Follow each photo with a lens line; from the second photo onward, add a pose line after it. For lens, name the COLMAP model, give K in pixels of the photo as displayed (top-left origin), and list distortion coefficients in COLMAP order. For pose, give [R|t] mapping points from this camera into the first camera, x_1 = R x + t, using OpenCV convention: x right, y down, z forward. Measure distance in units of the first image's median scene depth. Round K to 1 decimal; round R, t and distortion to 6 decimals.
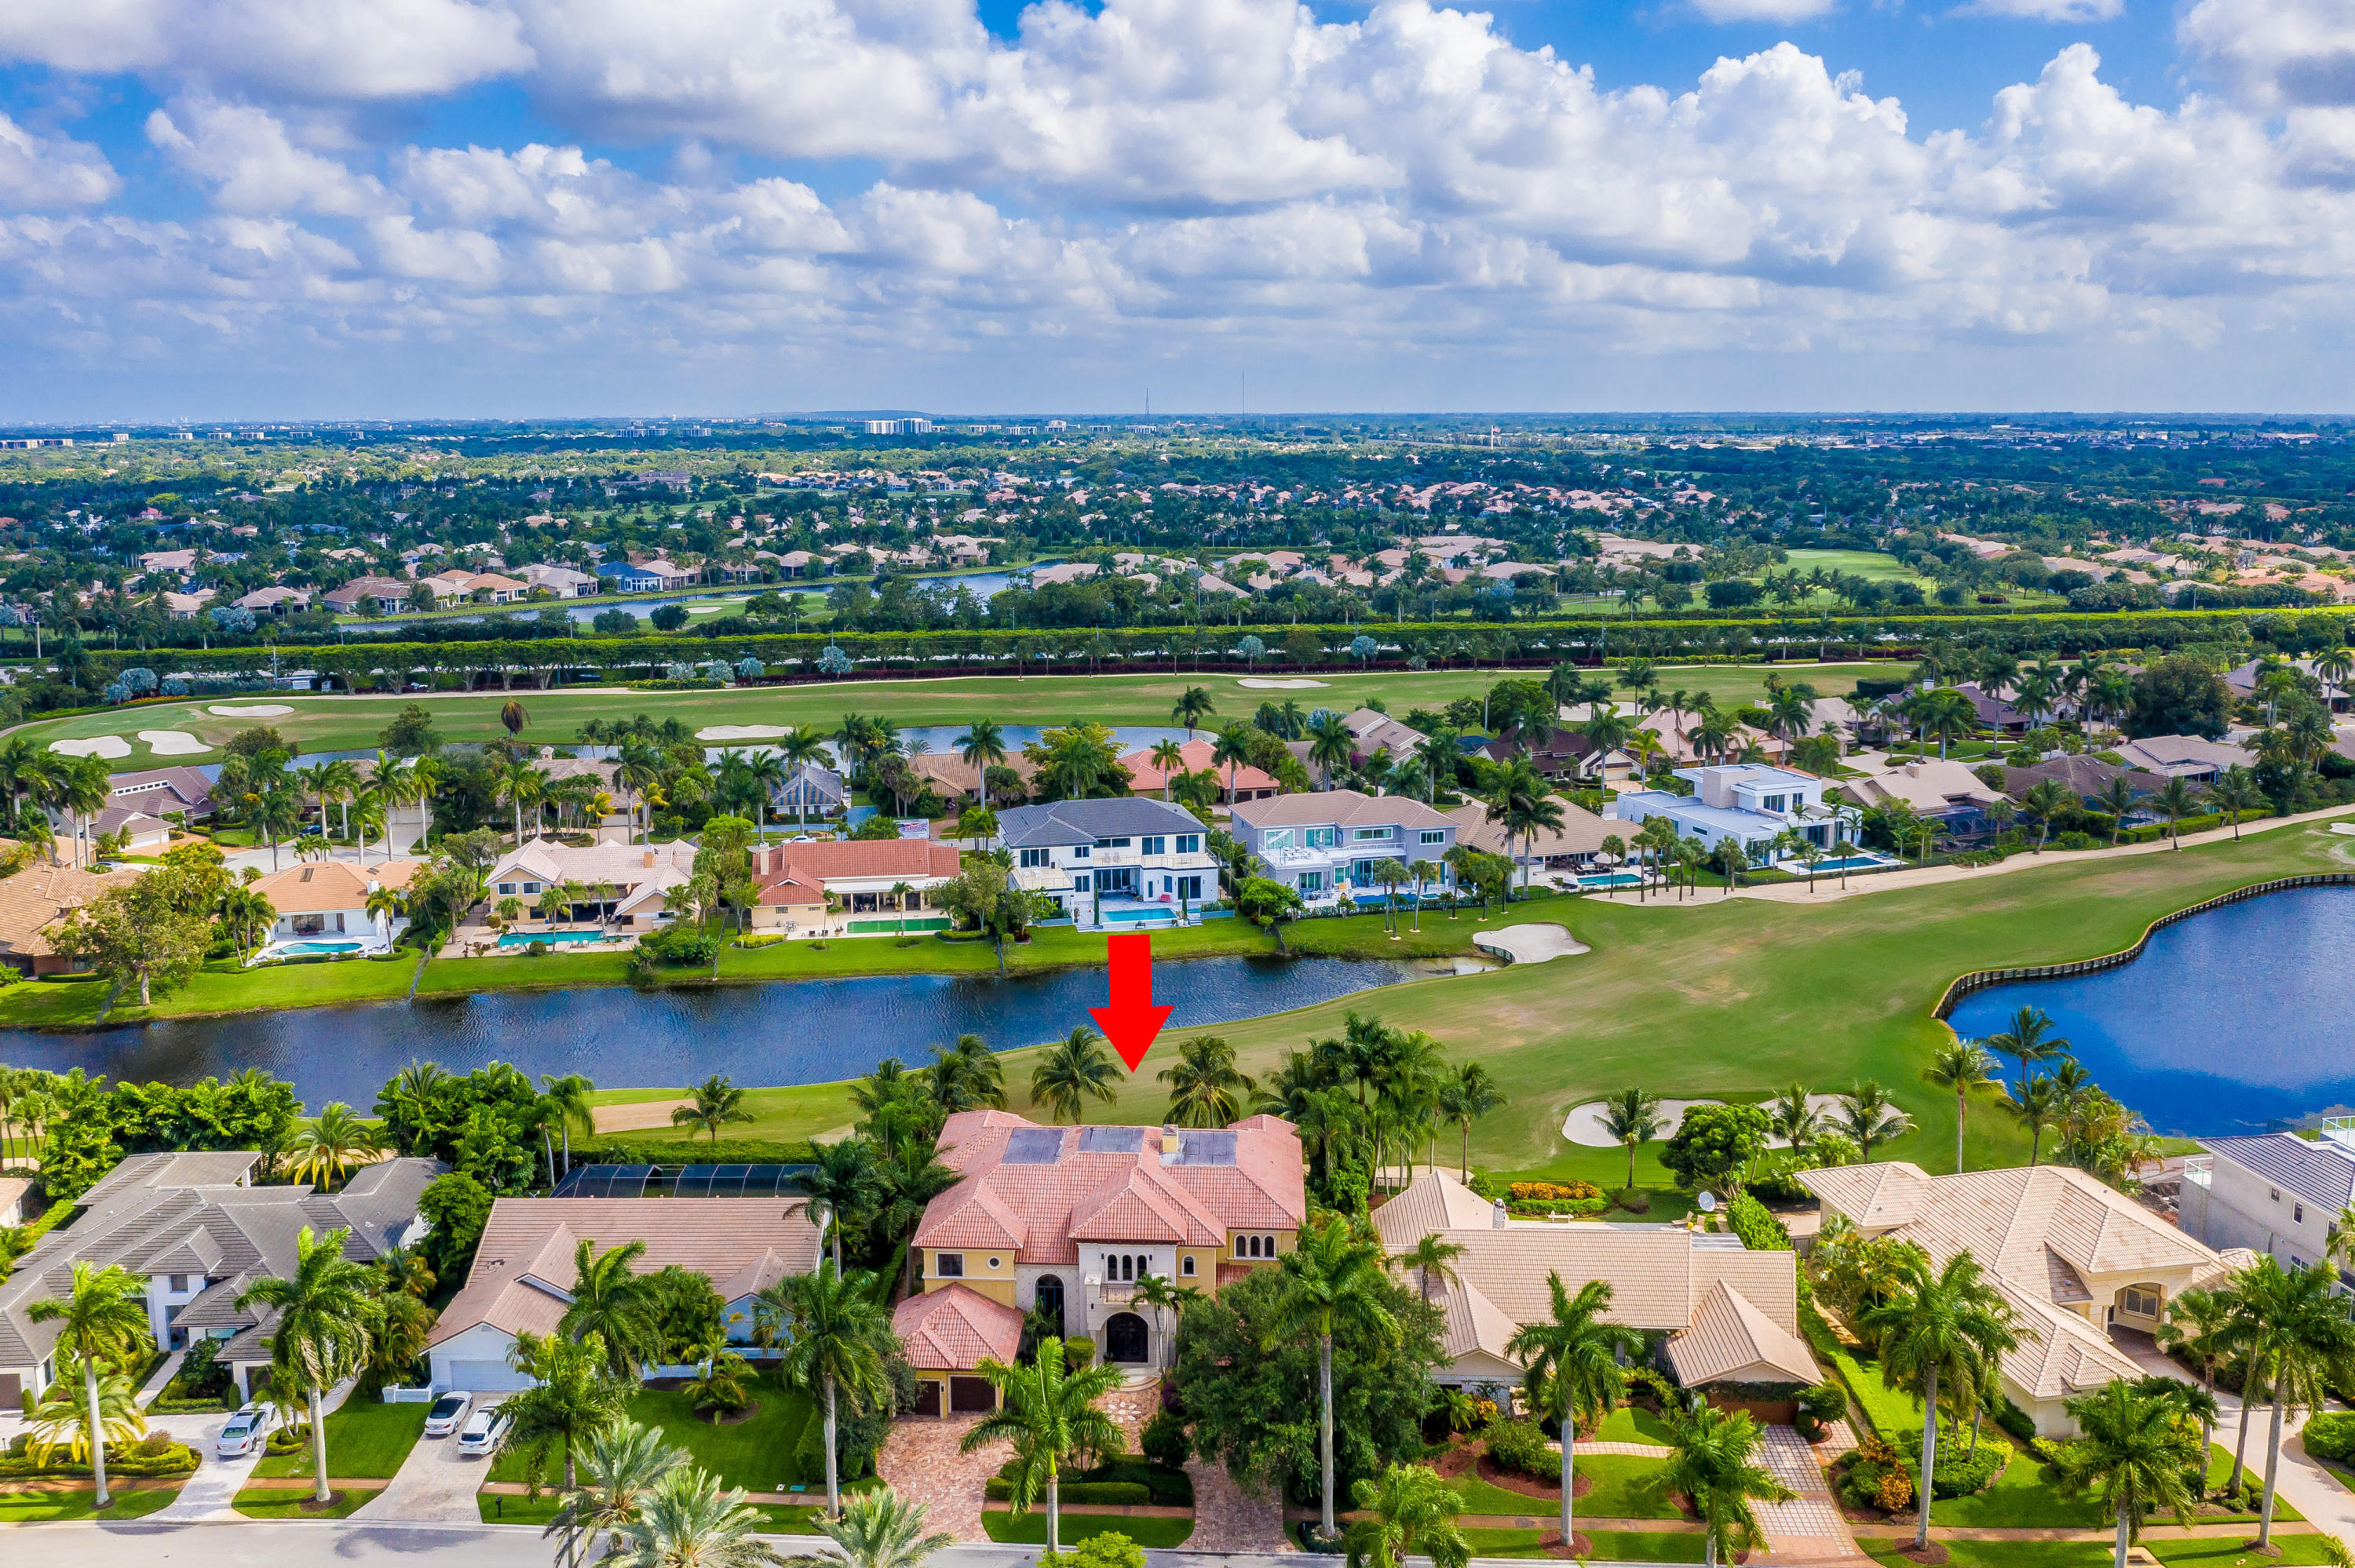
lens RADIAL K [[1864.3, 0, 1205.2], [0, 1864.3, 820.8], [0, 0, 1]] dist [-0.034757, 0.011074]
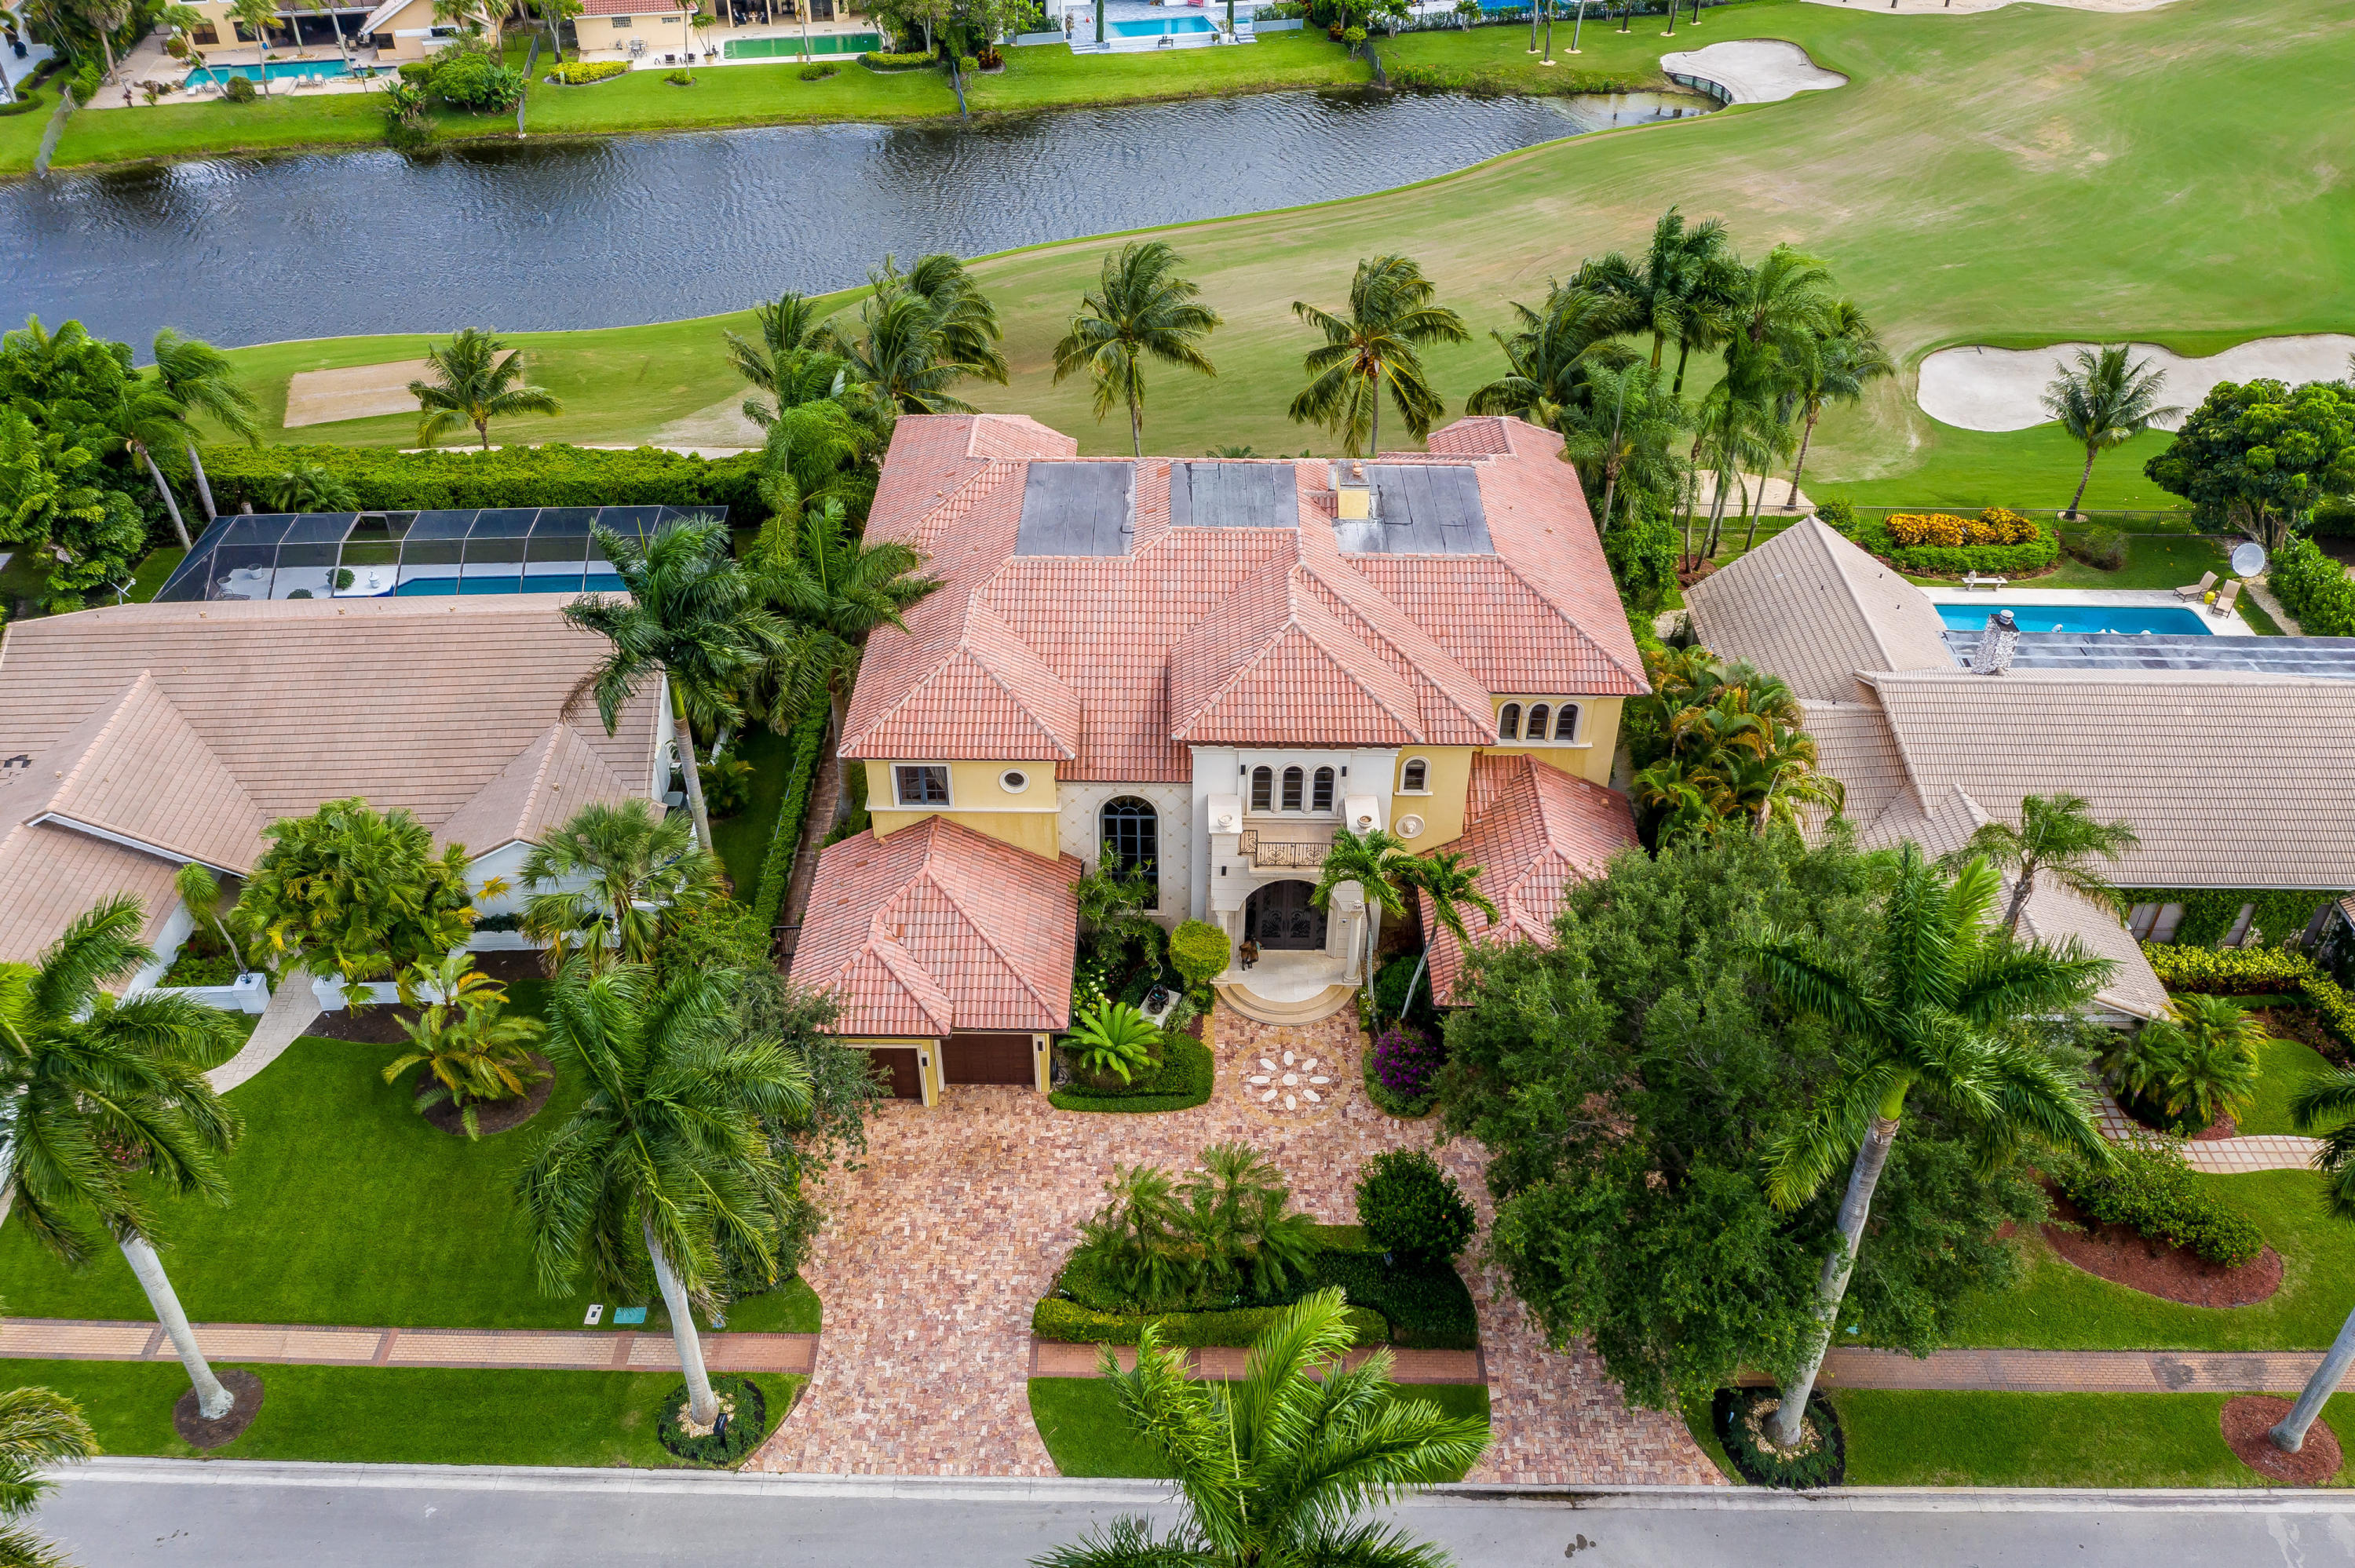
lens RADIAL K [[1864.3, 0, 1205.2], [0, 1864.3, 820.8], [0, 0, 1]] dist [-0.034757, 0.011074]
pose [[0.999740, -0.011763, 0.019539, -0.059737], [0.002138, 0.901299, 0.433192, 0.032068], [-0.022706, -0.433038, 0.901090, 0.455473]]
